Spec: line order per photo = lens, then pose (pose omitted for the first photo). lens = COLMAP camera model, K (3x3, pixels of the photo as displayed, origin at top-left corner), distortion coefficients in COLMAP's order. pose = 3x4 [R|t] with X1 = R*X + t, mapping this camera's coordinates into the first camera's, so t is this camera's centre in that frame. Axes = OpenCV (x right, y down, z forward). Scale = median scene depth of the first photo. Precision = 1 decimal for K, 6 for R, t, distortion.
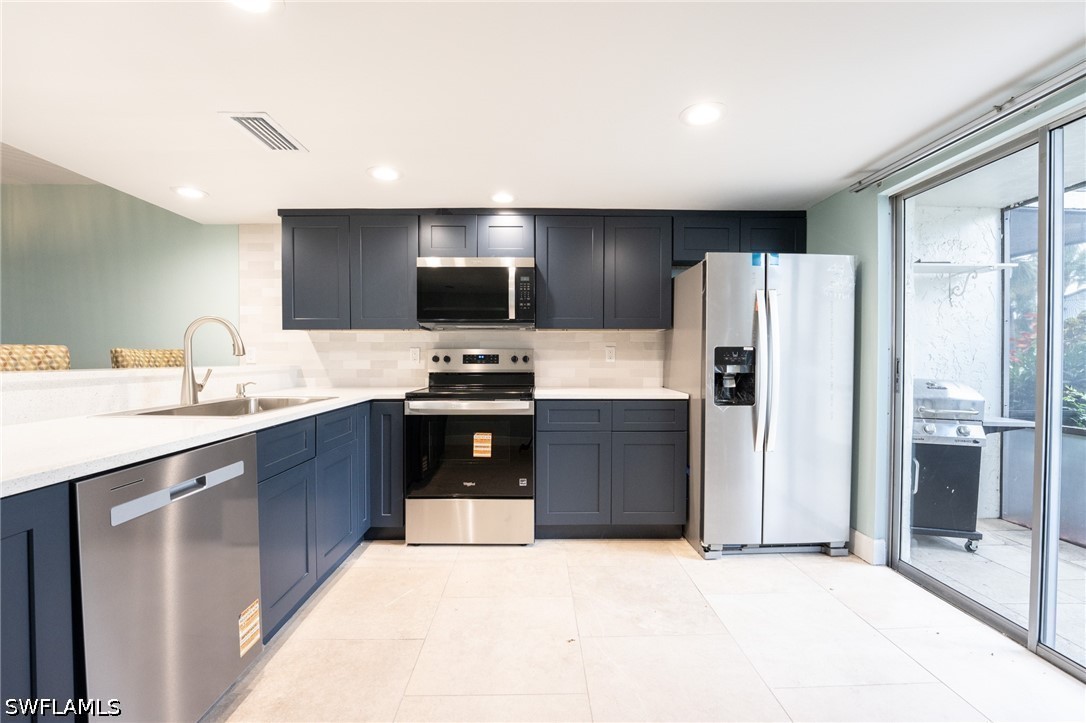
lens RADIAL K [[444.2, 0, 543.0], [0, 444.2, 361.5], [0, 0, 1]] dist [-0.026144, 0.000053]
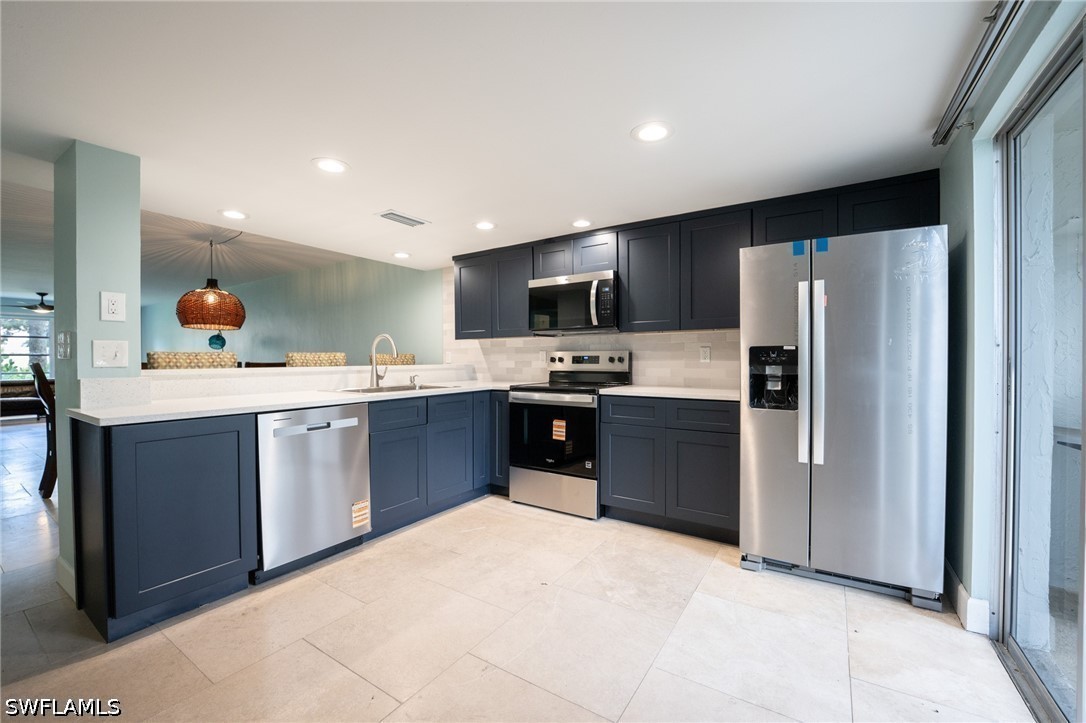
lens RADIAL K [[432.9, 0, 543.0], [0, 432.9, 361.5], [0, 0, 1]] dist [-0.025042, 0.000268]
pose [[0.830021, 0.000022, -0.557733, 0.490860], [-0.000554, 1.000000, -0.000784, 0.000292], [0.557732, 0.000960, 0.830020, -0.015157]]
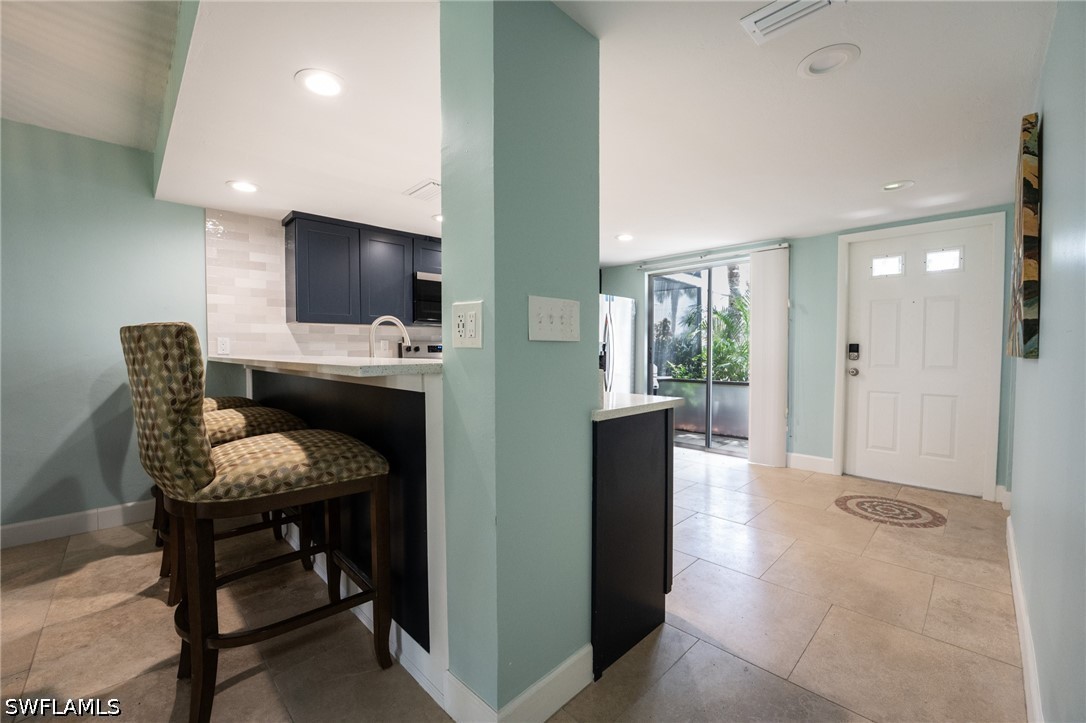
lens RADIAL K [[432.9, 0, 543.0], [0, 432.9, 361.5], [0, 0, 1]] dist [-0.025042, 0.000268]
pose [[0.727870, -0.022633, 0.685342, -0.997748], [0.010713, 0.999709, 0.021636, 0.009987], [-0.685632, -0.008406, 0.727900, -0.215834]]
